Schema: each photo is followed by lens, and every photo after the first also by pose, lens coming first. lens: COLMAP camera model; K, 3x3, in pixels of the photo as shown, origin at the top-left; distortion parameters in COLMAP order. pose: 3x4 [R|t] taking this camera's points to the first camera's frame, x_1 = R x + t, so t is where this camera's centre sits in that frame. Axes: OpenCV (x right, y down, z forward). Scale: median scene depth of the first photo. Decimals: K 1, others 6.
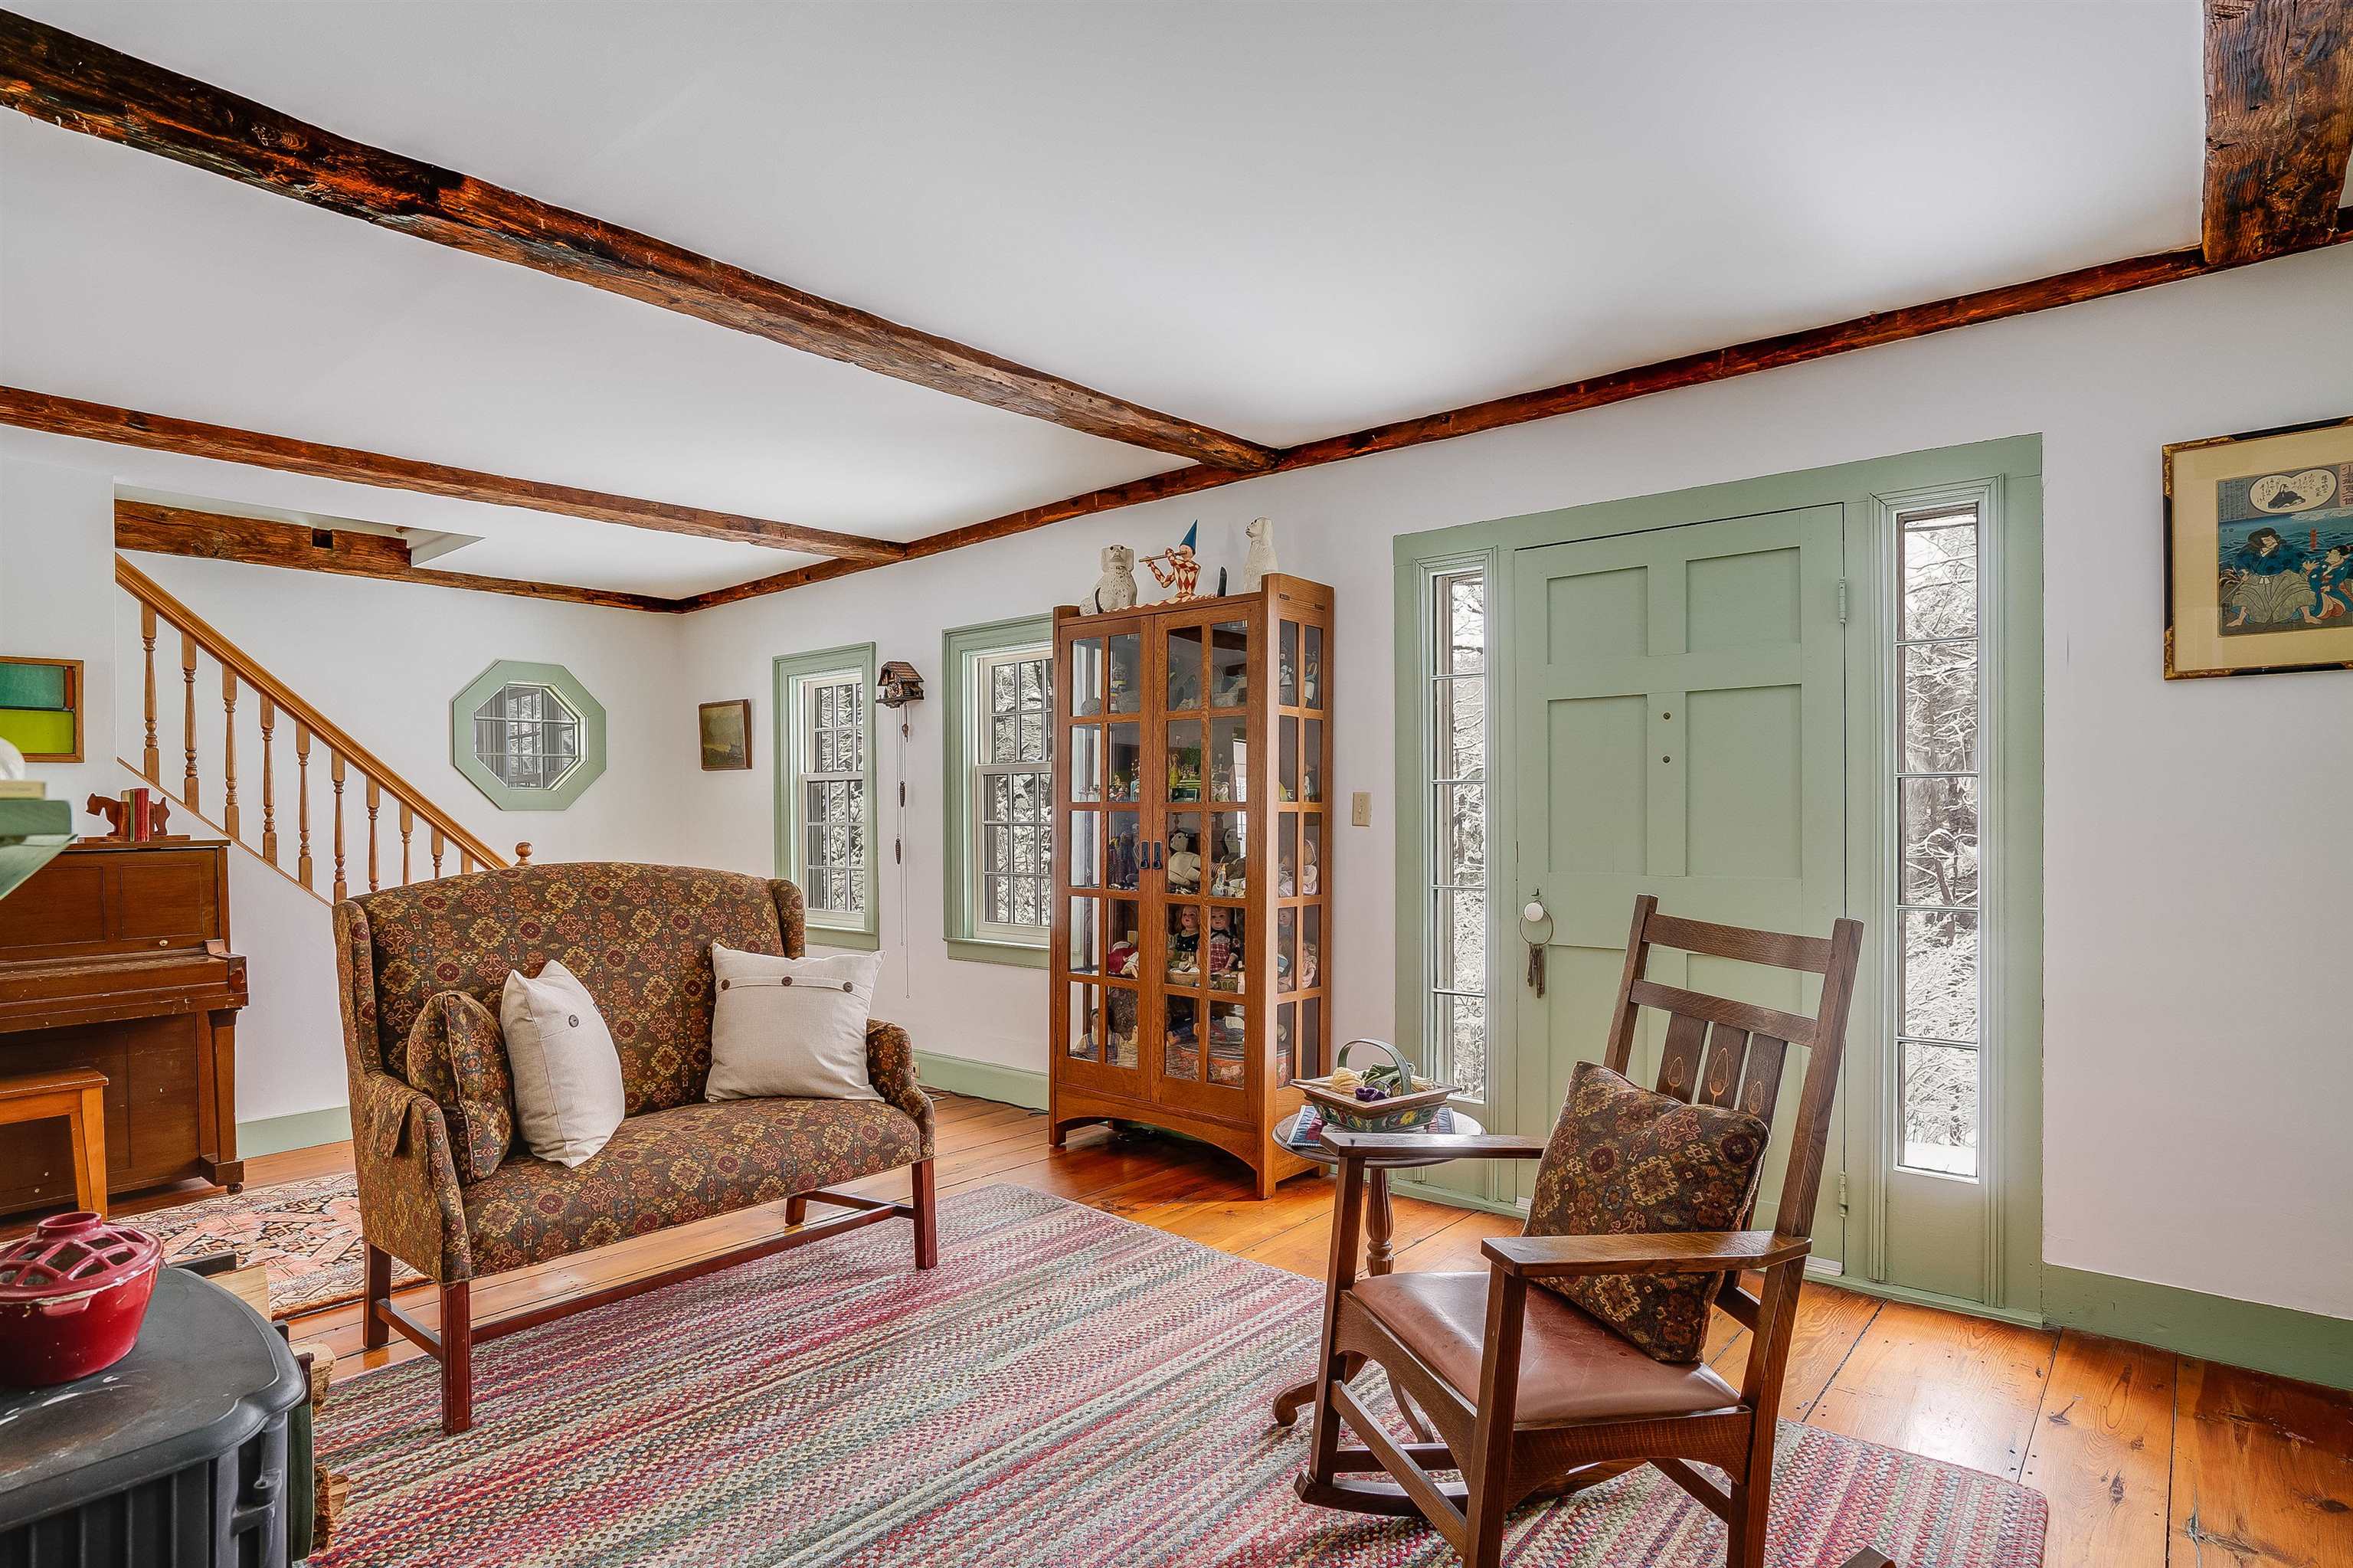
lens RADIAL K [[1265.6, 0, 1134.9], [0, 1265.6, 792.1], [0, 0, 1]] dist [-0.004884, -0.000545]
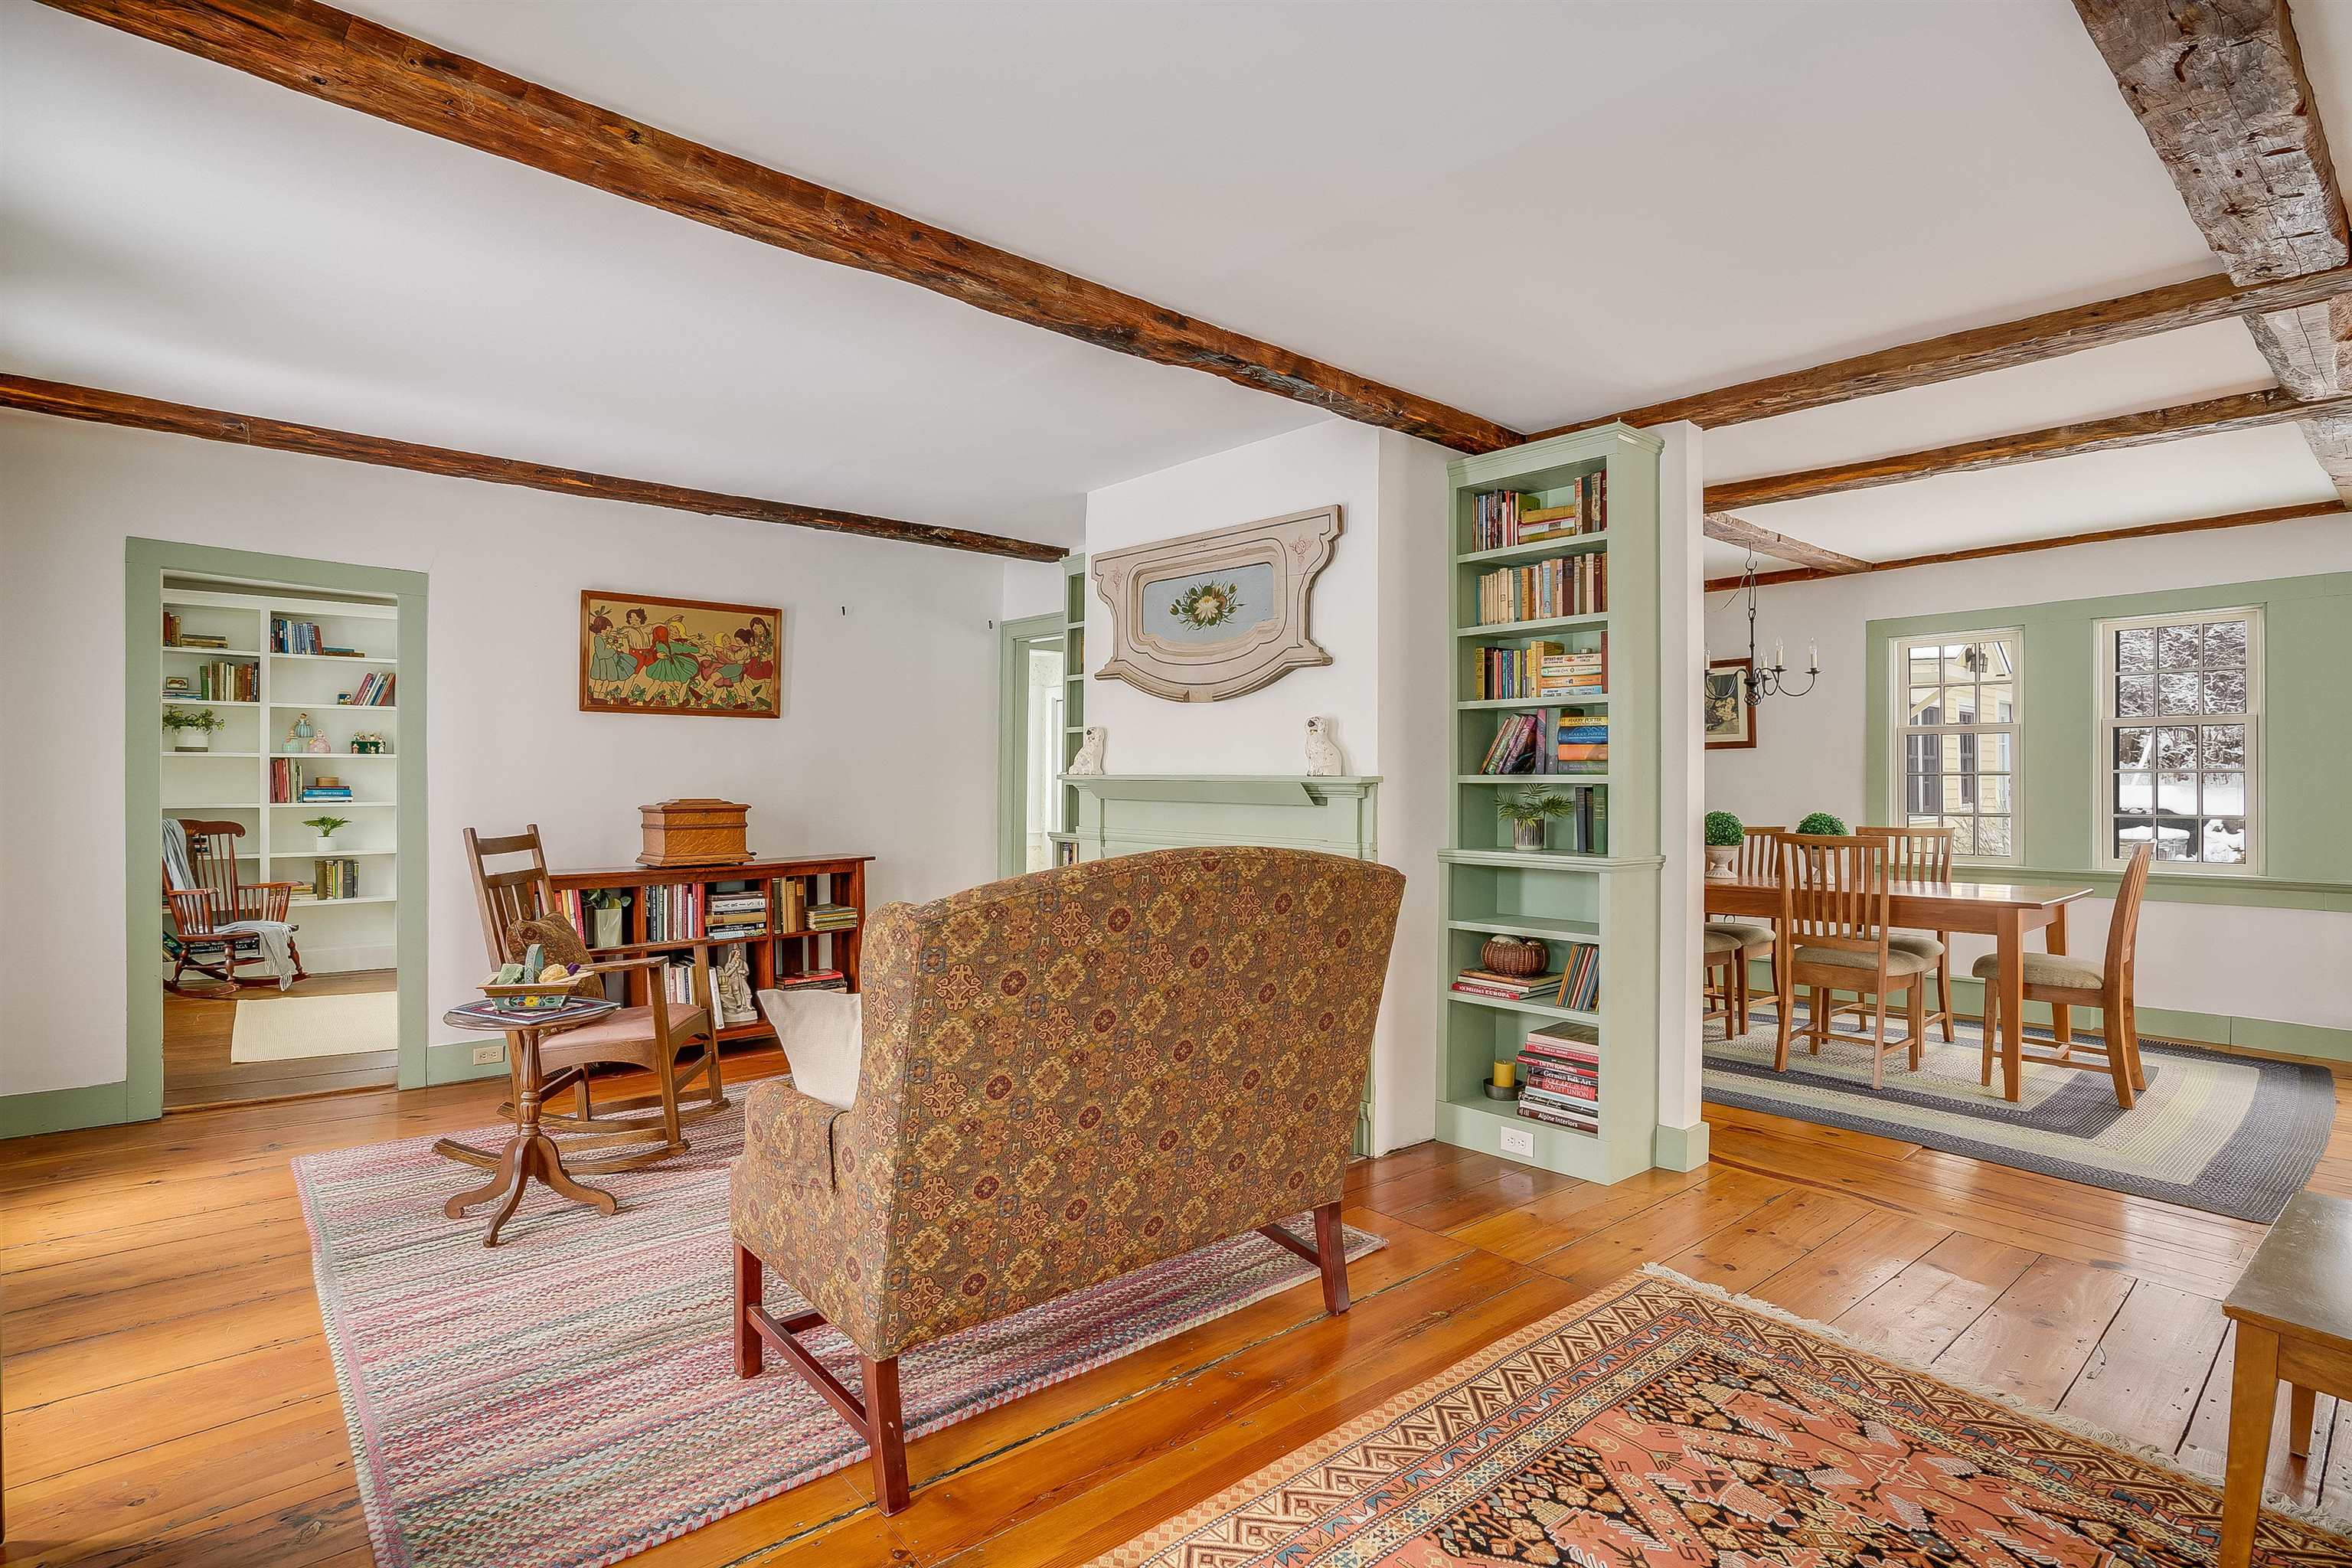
lens RADIAL K [[1137.9, 0, 1170.1], [0, 1137.9, 775.6], [0, 0, 1]] dist [-0.004896, 0.000406]
pose [[-0.990220, 0.004064, 0.139455, -0.465322], [0.002822, 0.999955, -0.009104, 0.020339], [-0.139486, -0.008621, -0.990187, 1.500136]]
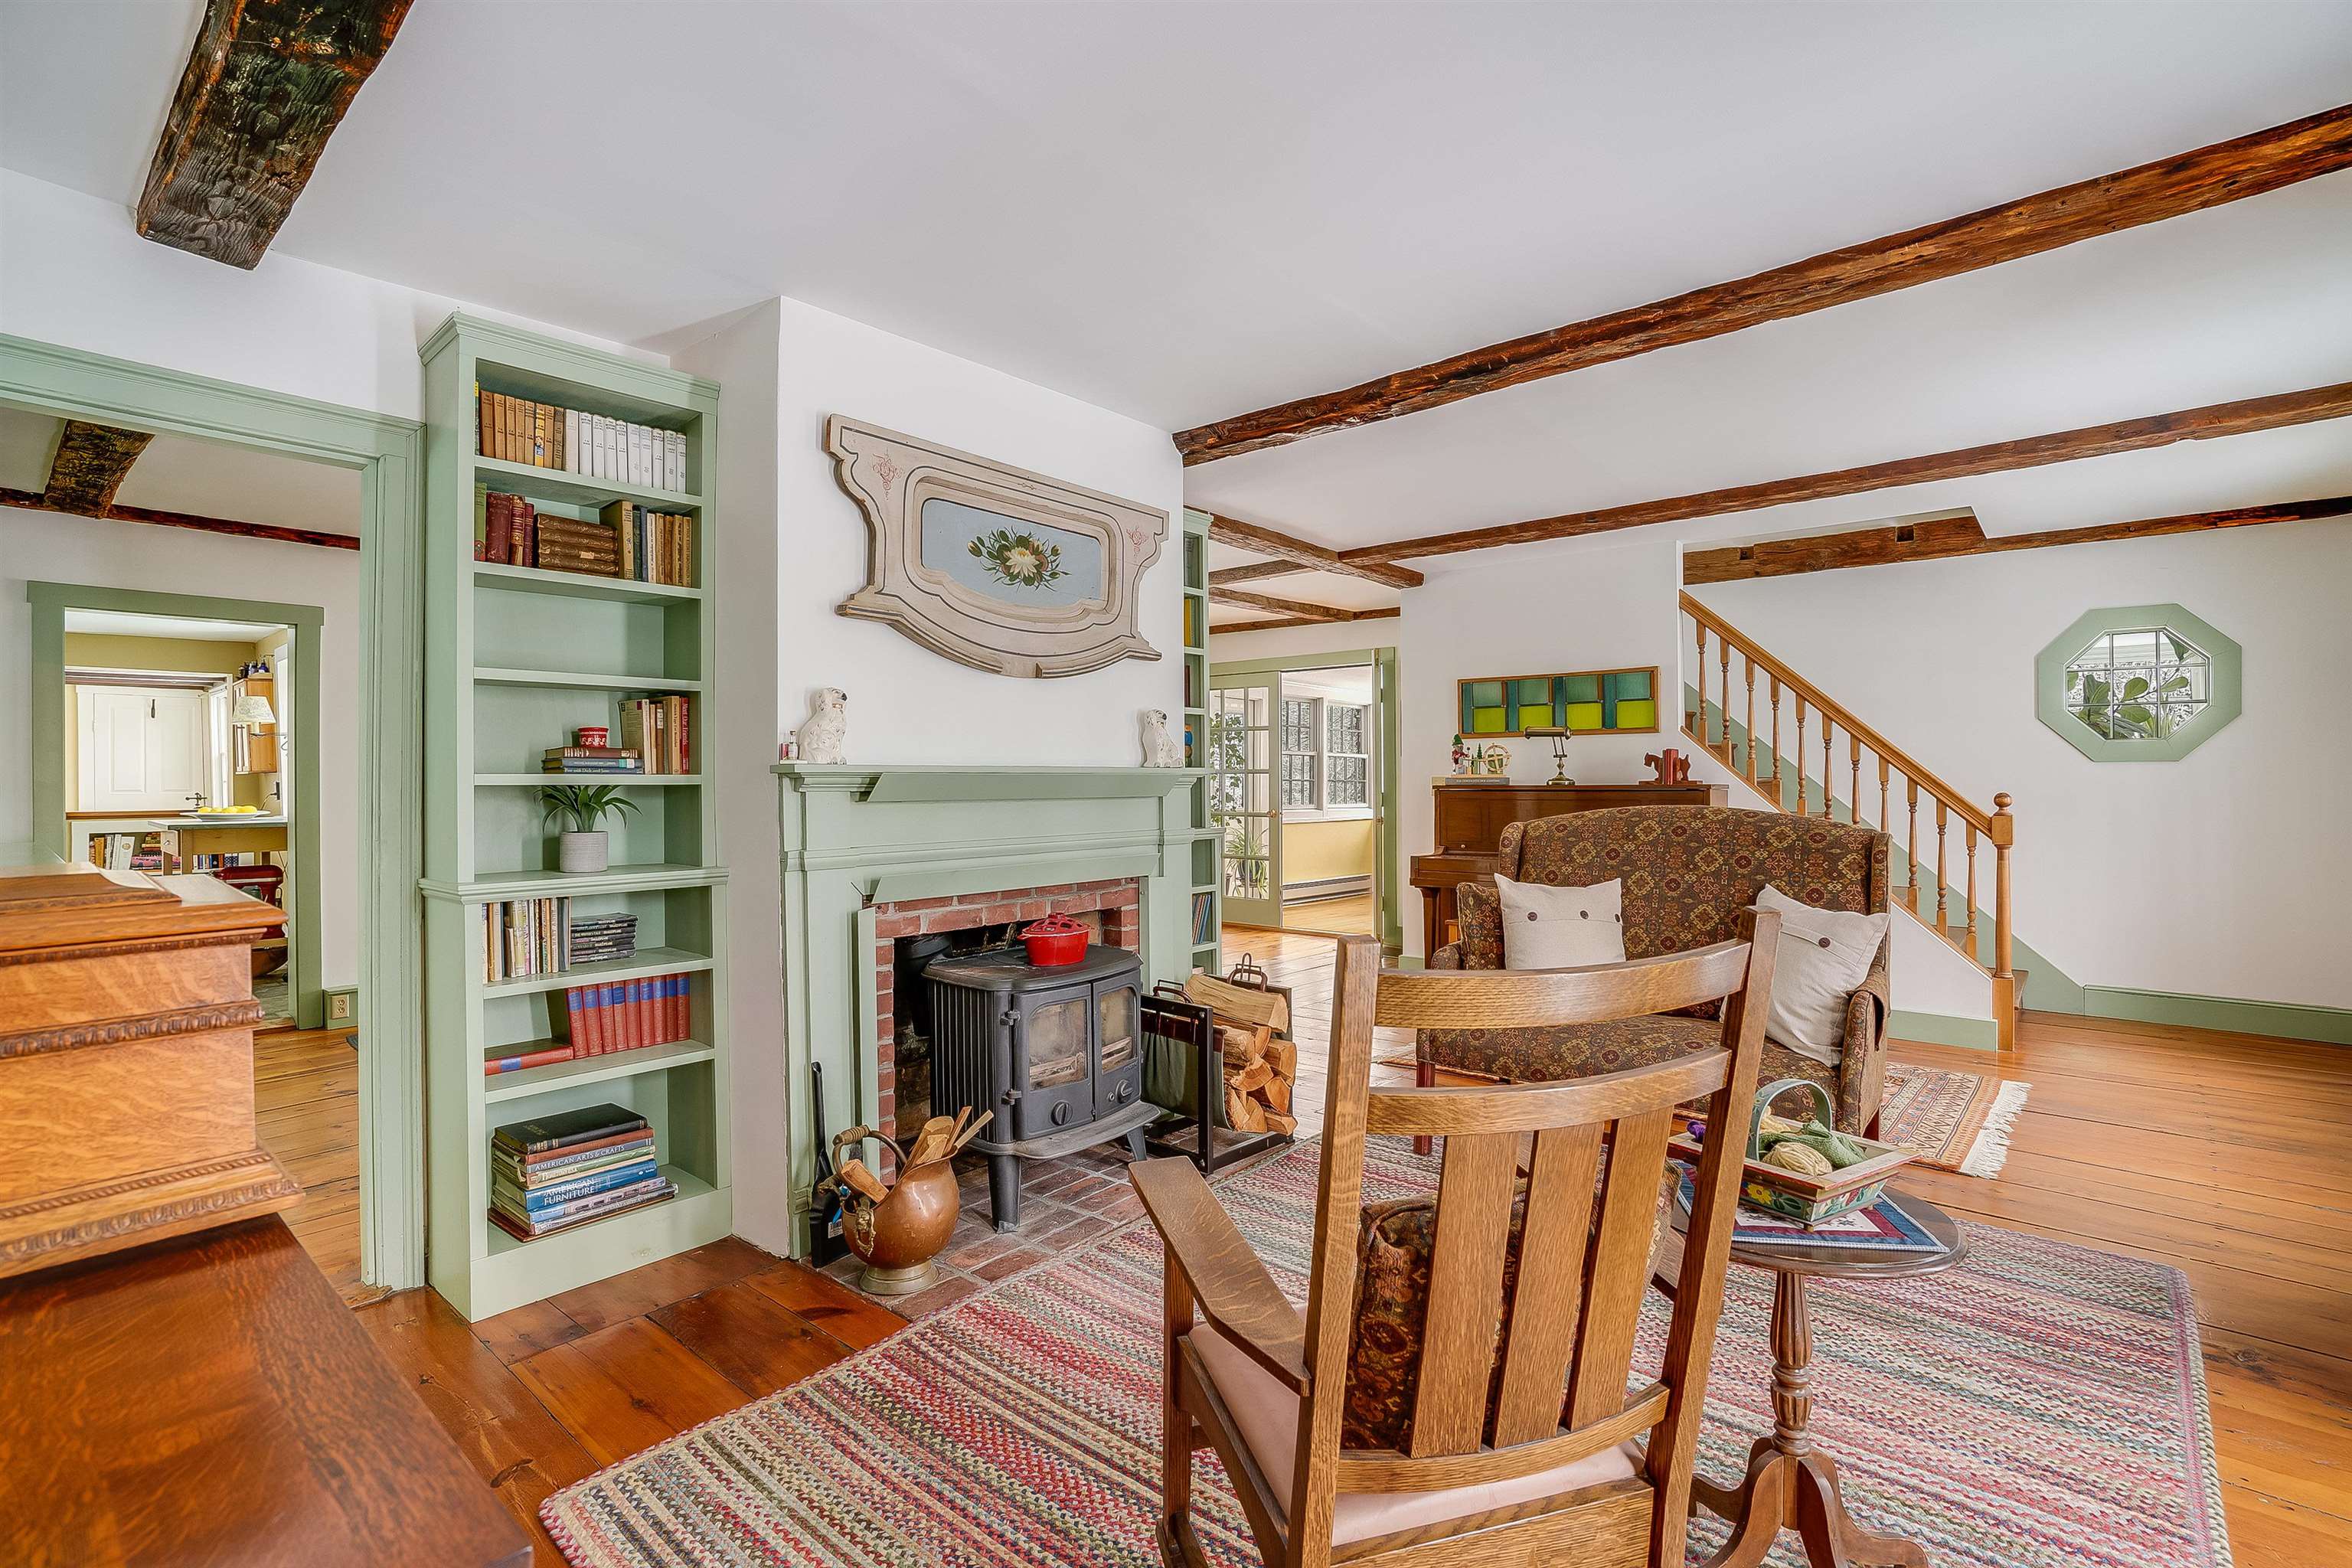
lens RADIAL K [[1075.1, 0, 1167.3], [0, 1075.1, 761.0], [0, 0, 1]] dist [-0.012879, -0.000271]
pose [[-0.006270, 0.003122, -0.999975, 0.567113], [0.011809, 0.999926, 0.003048, 0.004119], [0.999911, -0.011789, -0.006307, 0.464977]]
